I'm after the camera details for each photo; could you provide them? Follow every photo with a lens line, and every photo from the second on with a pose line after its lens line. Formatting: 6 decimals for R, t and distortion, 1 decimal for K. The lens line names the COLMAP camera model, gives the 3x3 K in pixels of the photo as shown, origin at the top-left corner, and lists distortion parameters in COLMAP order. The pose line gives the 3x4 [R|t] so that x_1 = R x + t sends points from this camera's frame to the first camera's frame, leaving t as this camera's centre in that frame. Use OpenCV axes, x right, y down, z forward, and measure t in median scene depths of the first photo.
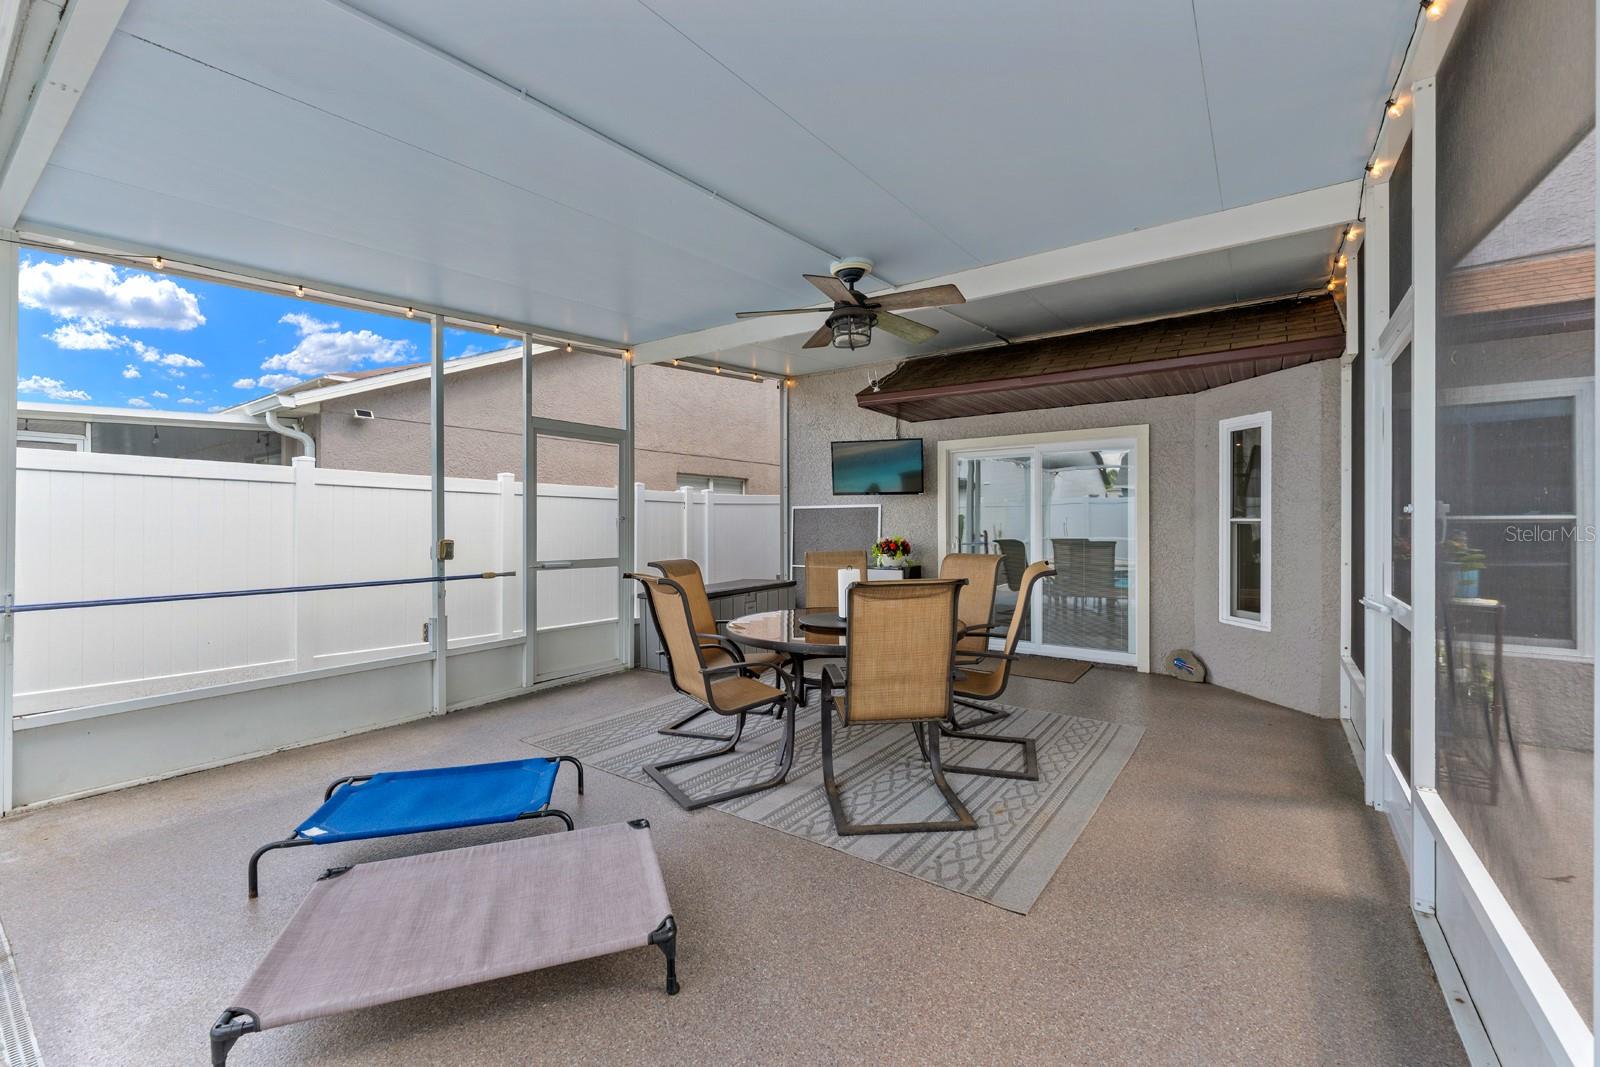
lens RADIAL K [[655.7, 0, 804.2], [0, 655.7, 521.7], [0, 0, 1]] dist [-0.000484, -0.000065]
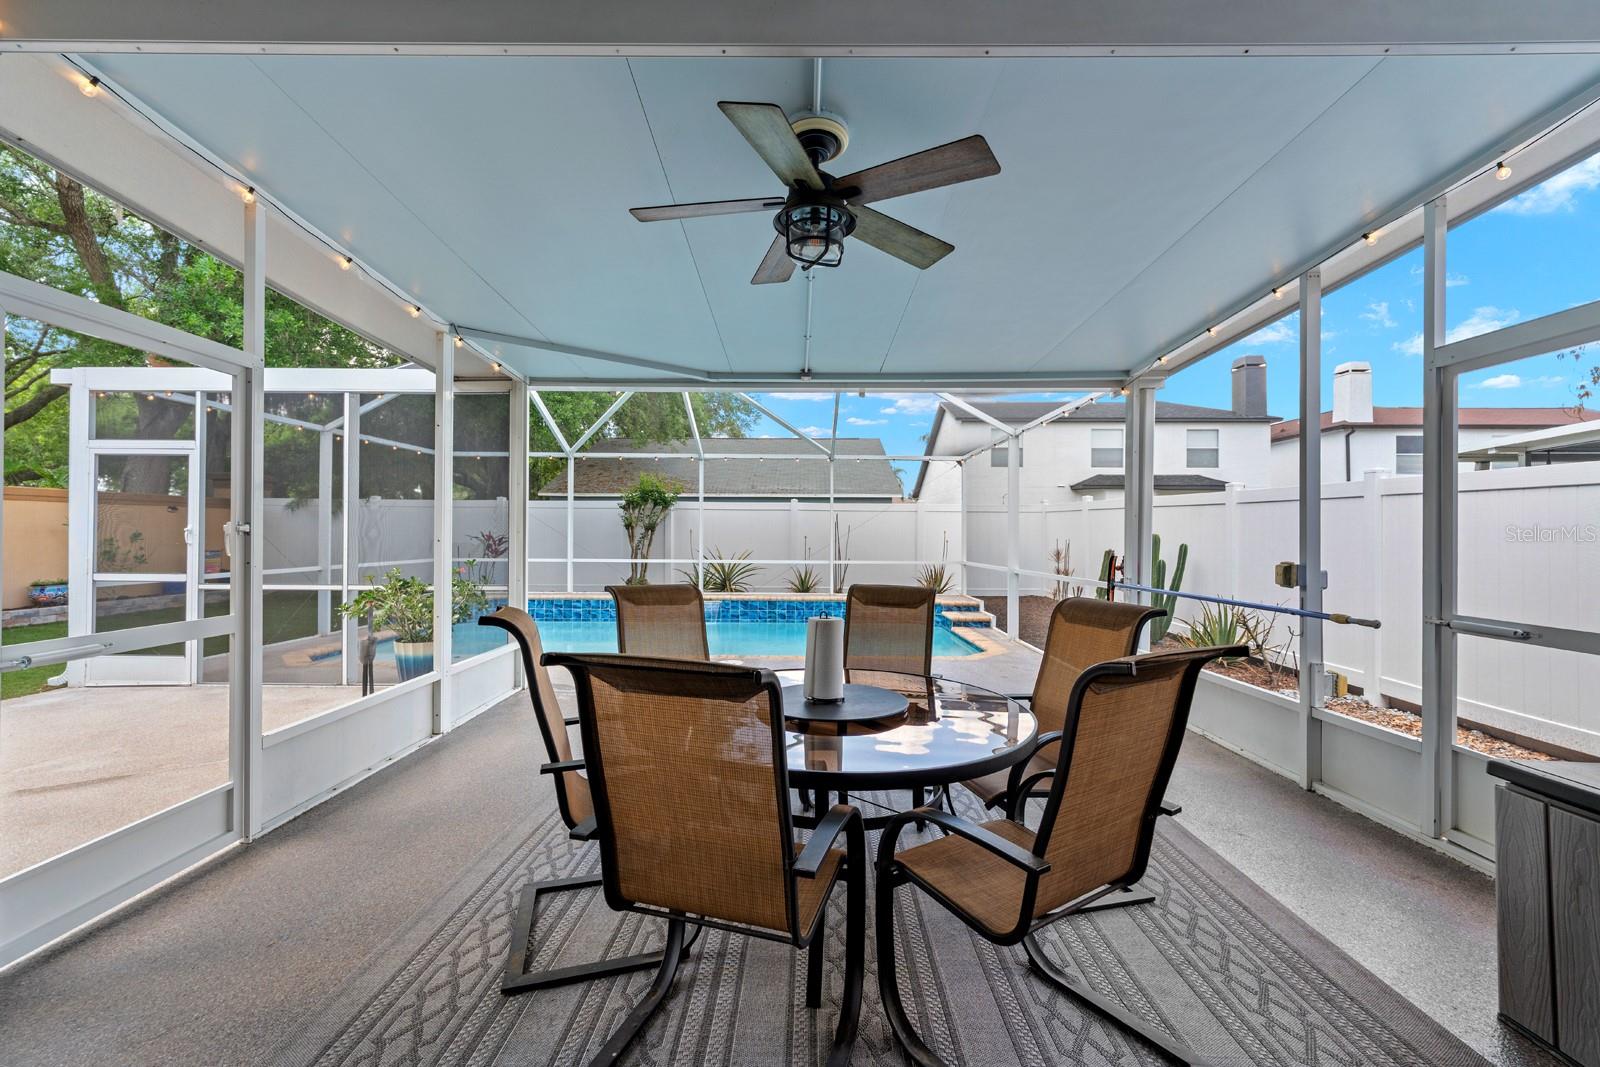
lens RADIAL K [[659.8, 0, 796.2], [0, 659.8, 540.2], [0, 0, 1]] dist [-0.001336, -0.000181]
pose [[-0.826043, 0.002624, -0.563602, 0.333116], [-0.000867, 0.999982, 0.005926, -0.002650], [0.563607, 0.005383, -0.826025, 1.141301]]
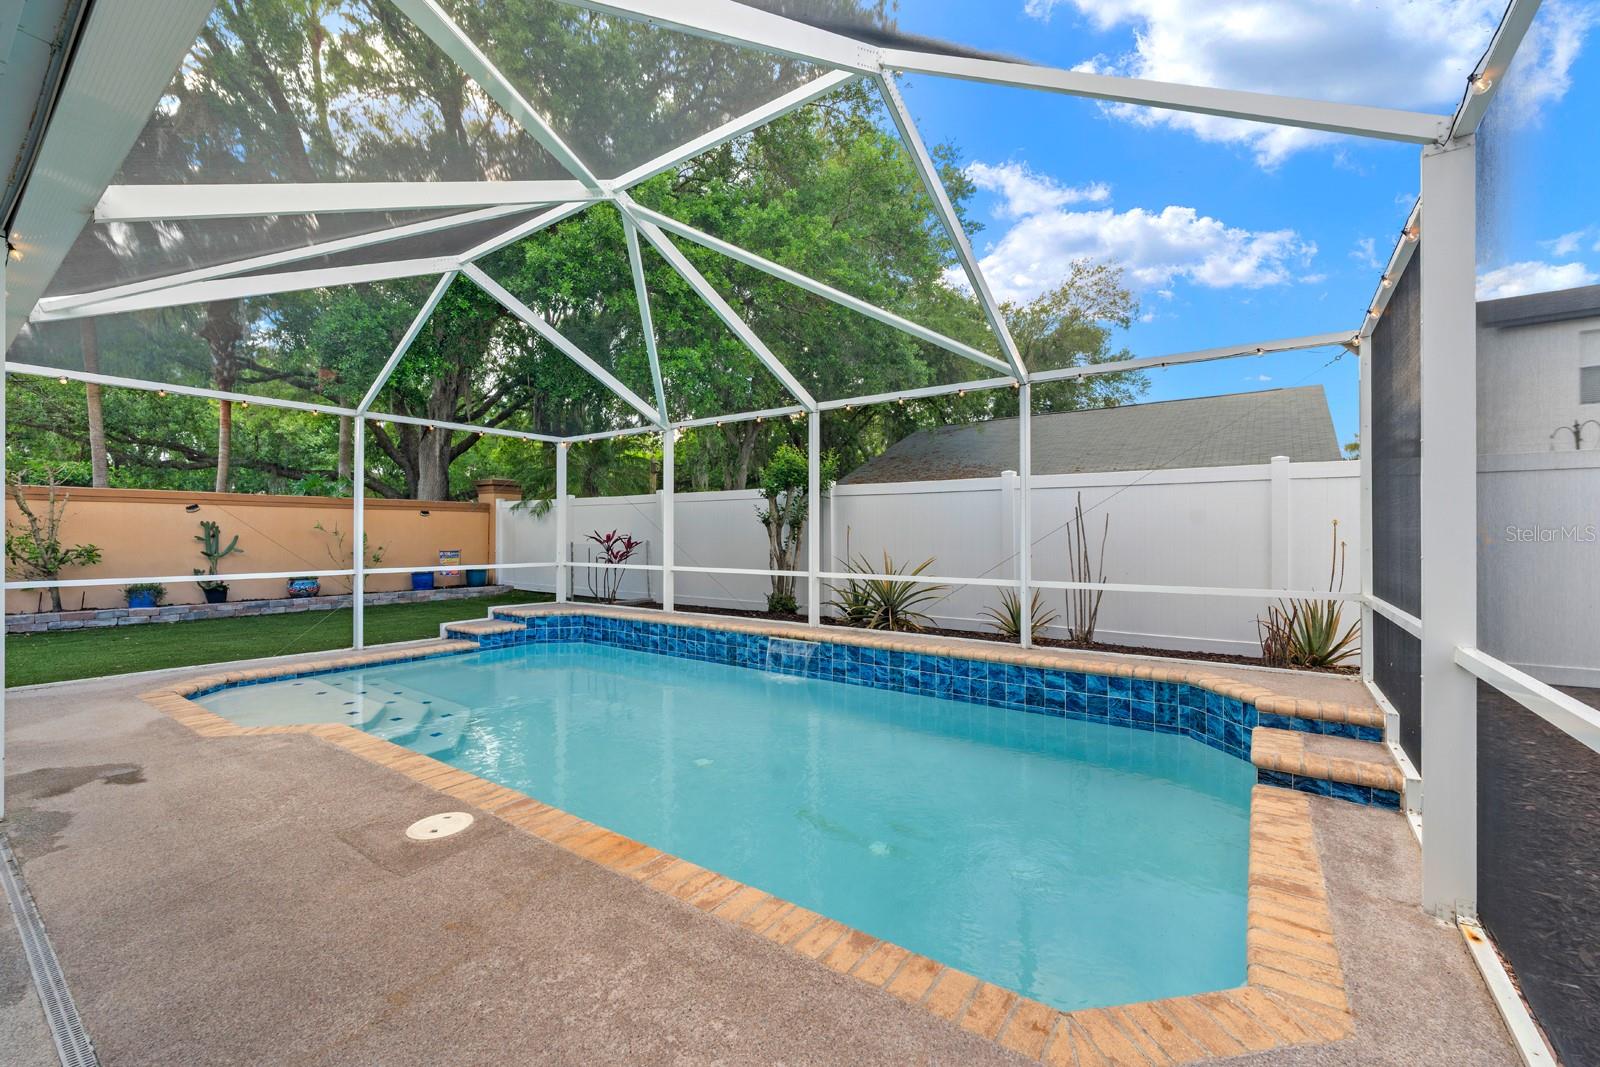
lens RADIAL K [[644.0, 0, 800.7], [0, 644.0, 540.8], [0, 0, 1]] dist [-0.000757, -0.000328]
pose [[-0.999995, 0.001290, 0.002848, -0.591378], [0.001296, 0.999997, 0.001988, 0.007376], [-0.002845, 0.001991, -0.999994, 0.514789]]
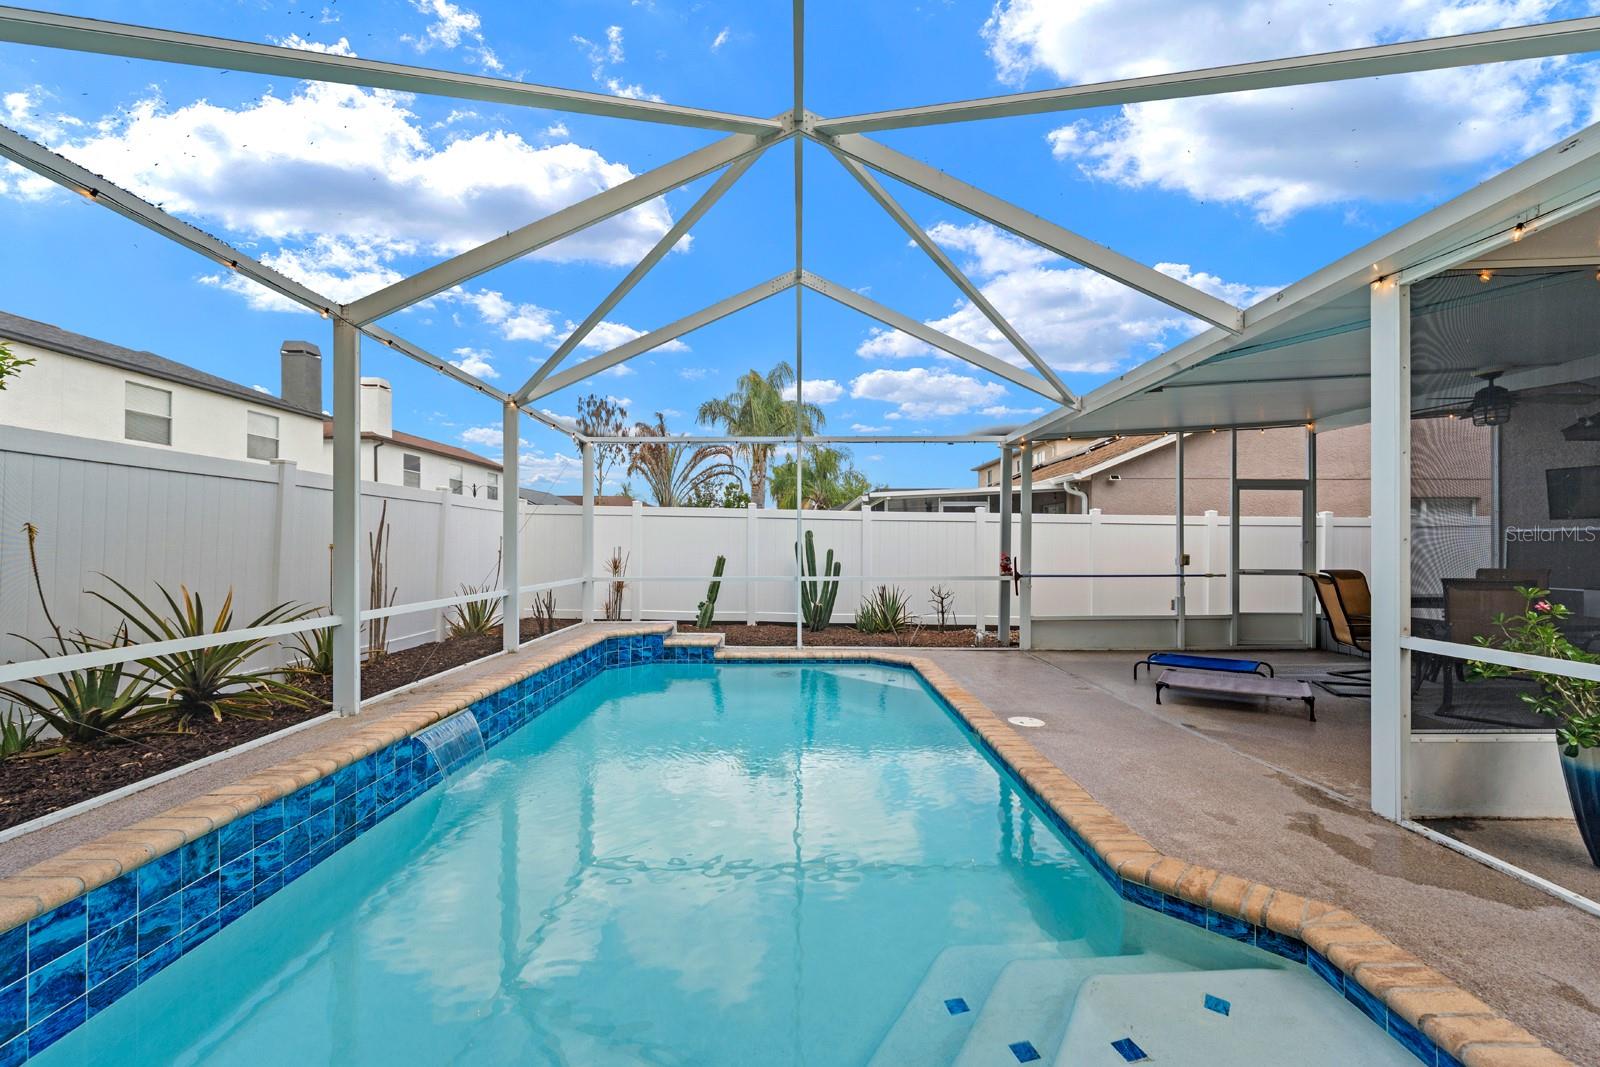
lens RADIAL K [[644.0, 0, 800.7], [0, 644.0, 540.8], [0, 0, 1]] dist [-0.000757, -0.000328]
pose [[0.575448, -0.000861, -0.817838, 0.268073], [0.000016, 0.999999, -0.001042, -0.007207], [0.817838, 0.000586, 0.575448, -0.799943]]
